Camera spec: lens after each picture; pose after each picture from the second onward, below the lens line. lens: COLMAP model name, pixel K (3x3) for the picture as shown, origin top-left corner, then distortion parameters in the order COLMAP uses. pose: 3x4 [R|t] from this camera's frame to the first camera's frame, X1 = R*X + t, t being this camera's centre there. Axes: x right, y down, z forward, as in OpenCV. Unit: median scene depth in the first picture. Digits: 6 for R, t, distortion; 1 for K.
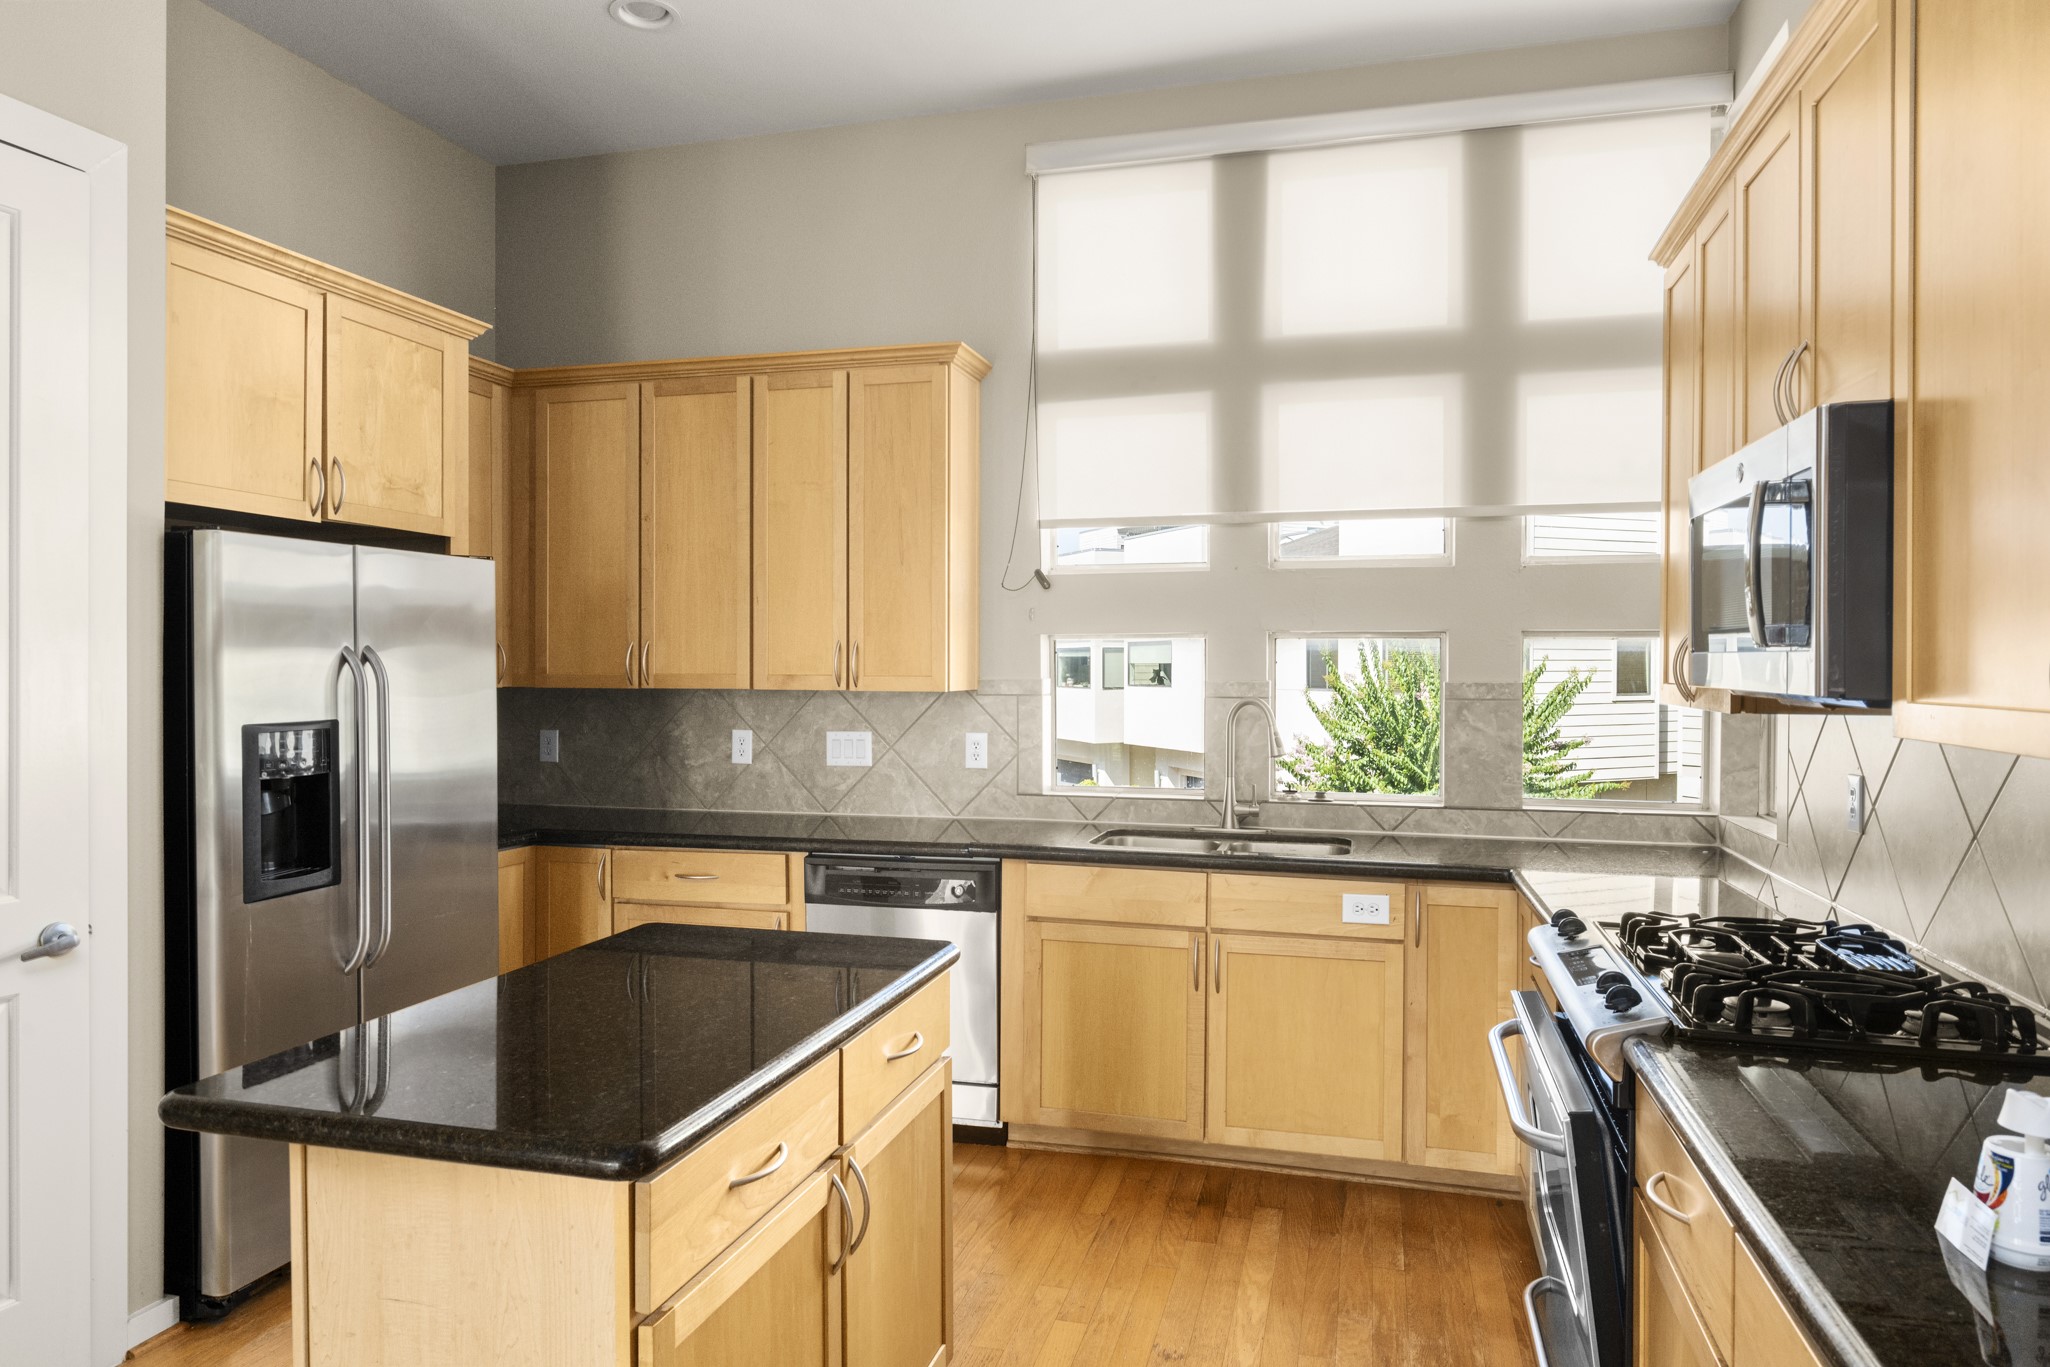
lens RADIAL K [[1291.4, 0, 1026.9], [0, 1291.4, 677.0], [0, 0, 1]] dist [-0.005115, -0.000164]
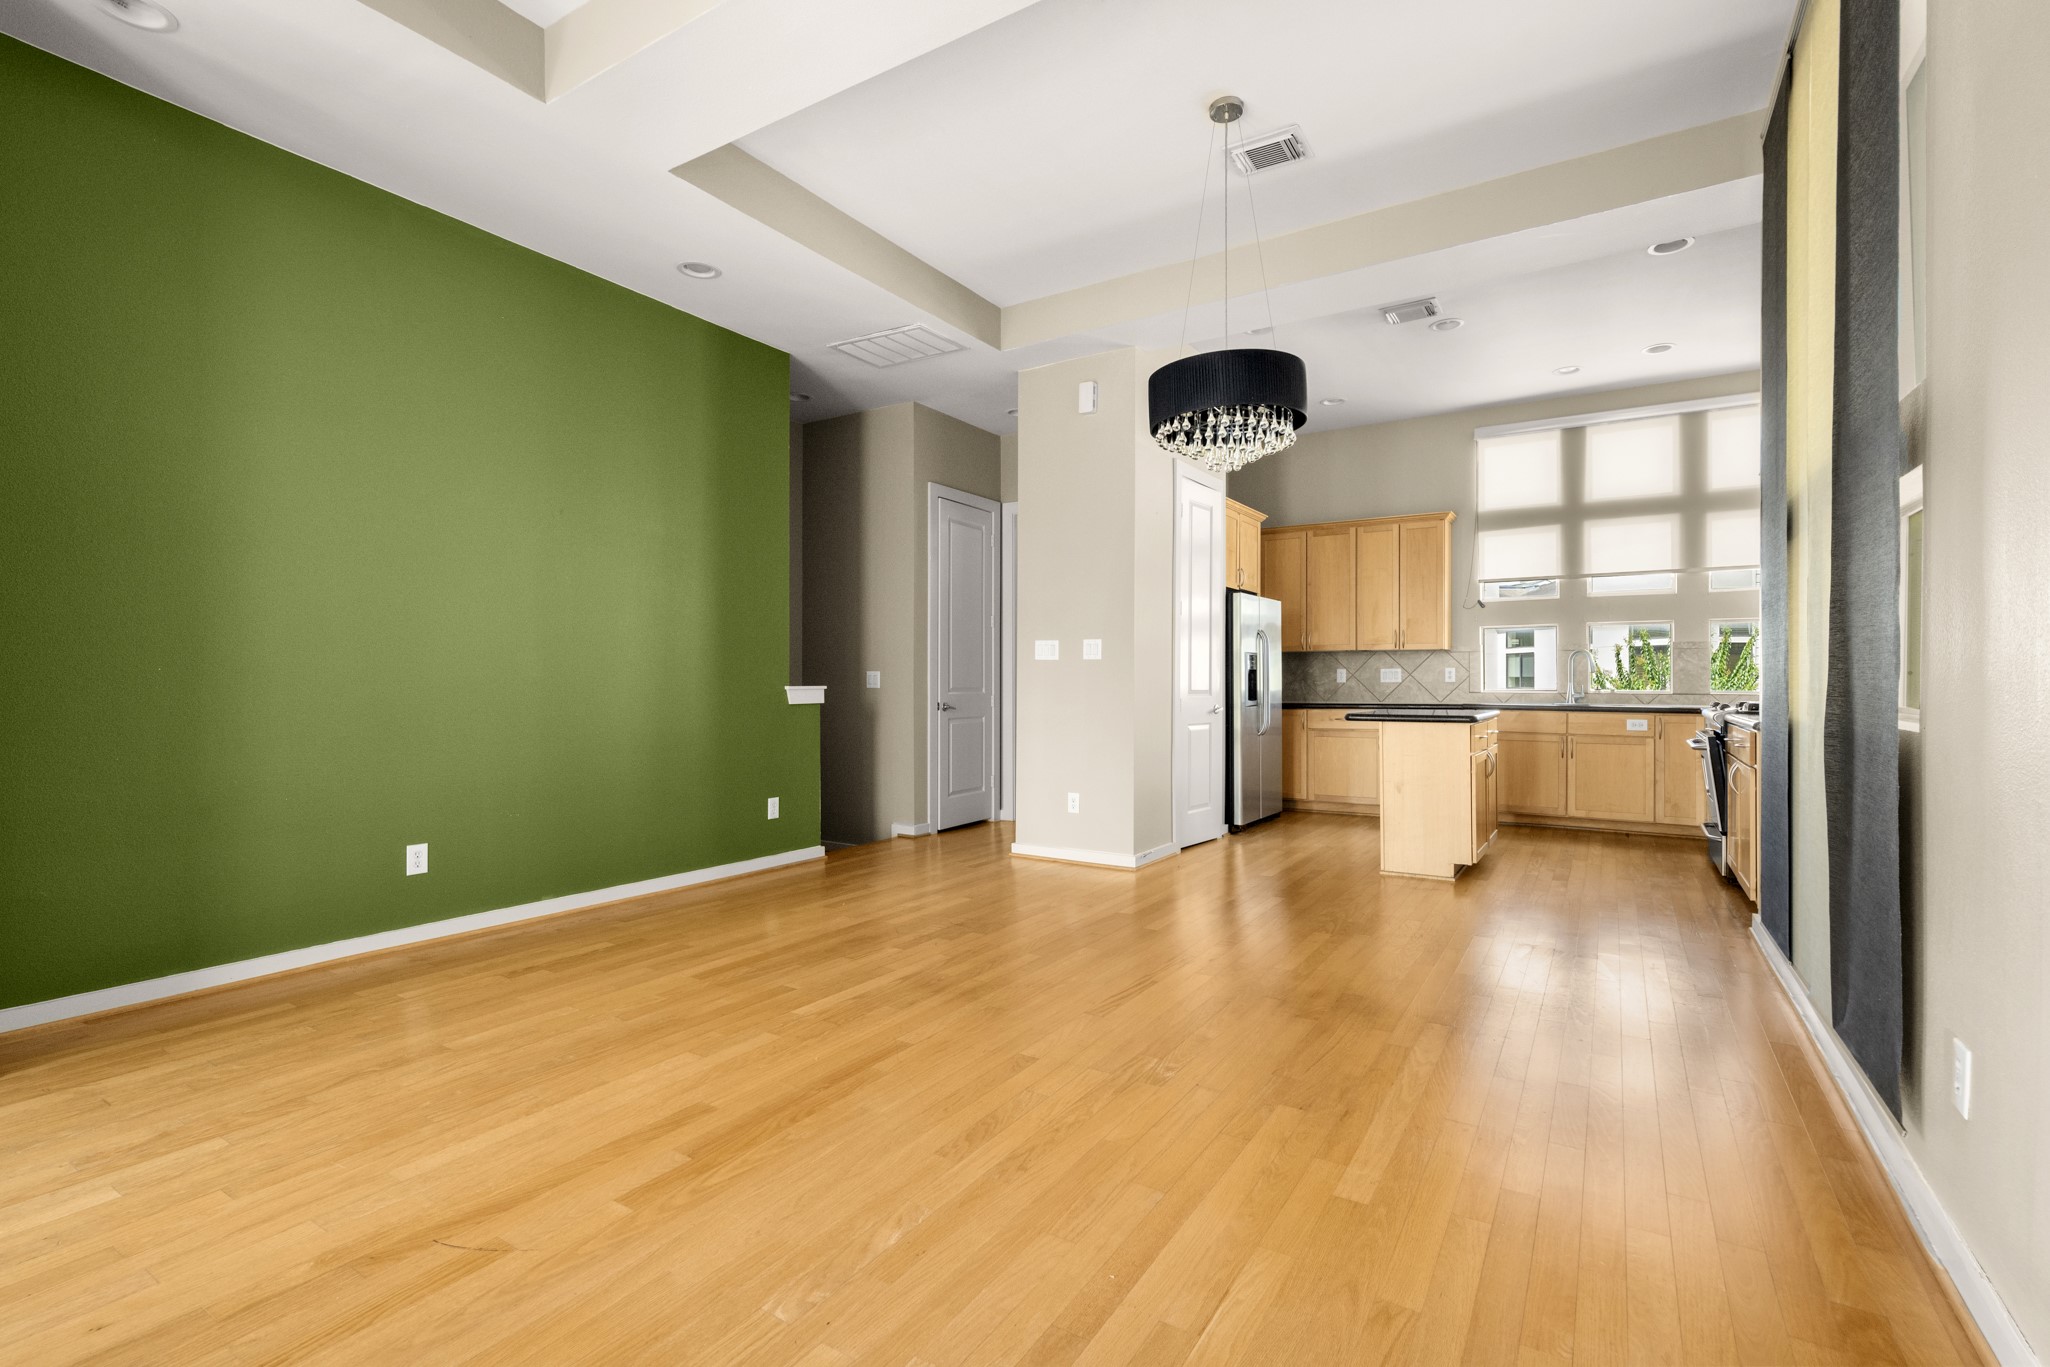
lens RADIAL K [[933.9, 0, 1025.0], [0, 933.9, 683.5], [0, 0, 1]] dist [0.001472, 0.000398]
pose [[0.955144, -0.000750, -0.296140, -0.295209], [-0.002563, 0.999938, -0.010797, 0.097988], [0.296130, 0.011072, 0.955084, -0.962246]]
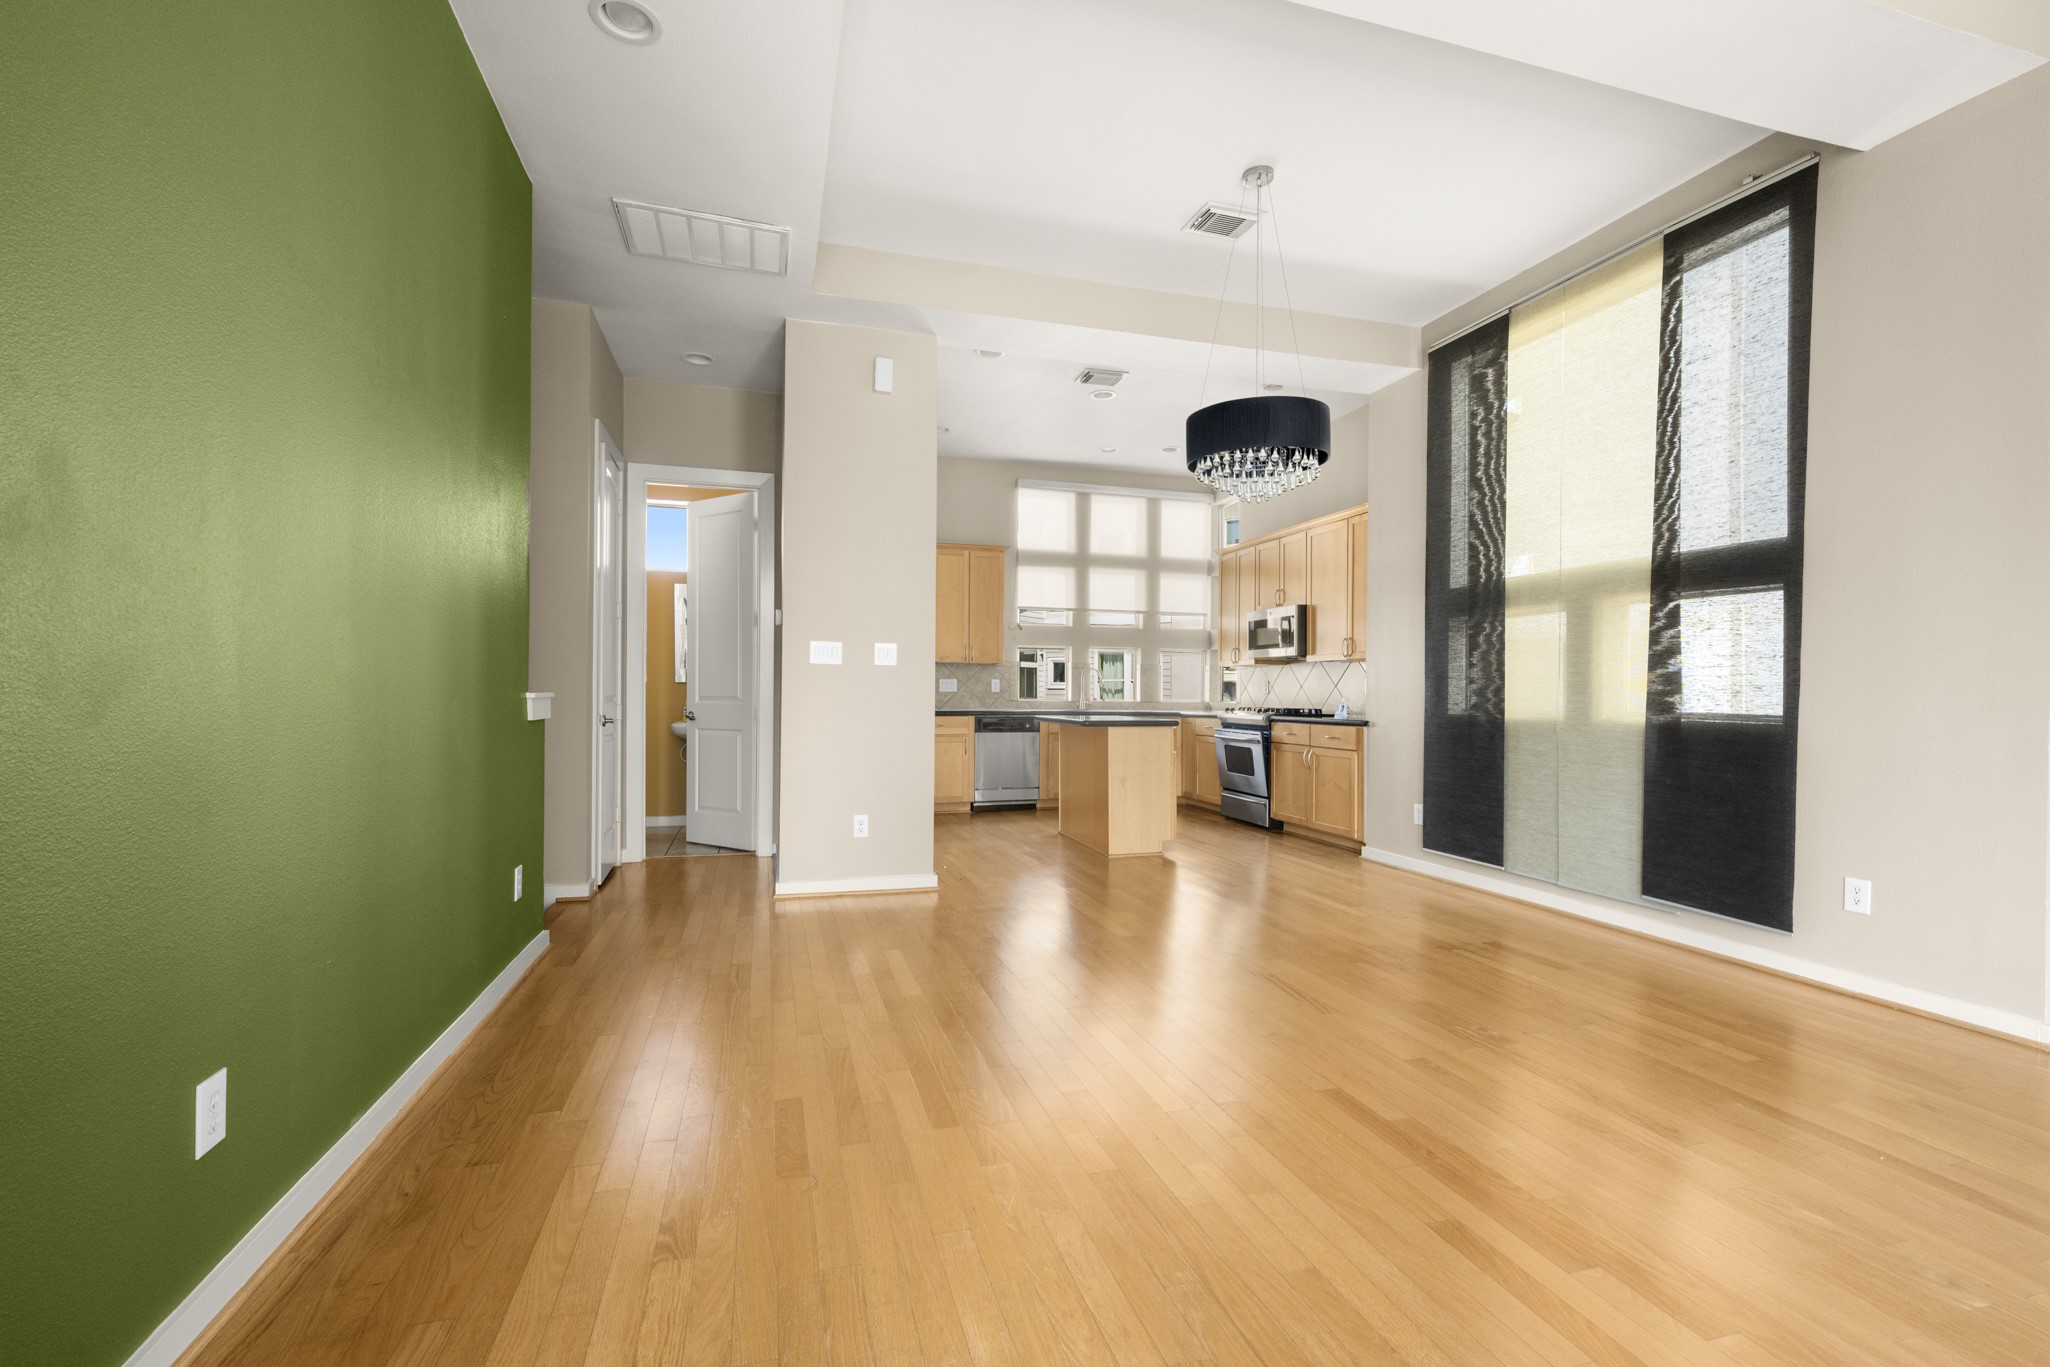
lens RADIAL K [[893.6, 0, 1028.5], [0, 893.6, 690.5], [0, 0, 1]] dist [0.001560, 0.000719]
pose [[0.851004, 0.008544, 0.525089, -1.051019], [-0.001889, 0.999911, -0.013209, 0.096769], [-0.525155, 0.010249, 0.850945, -0.739605]]
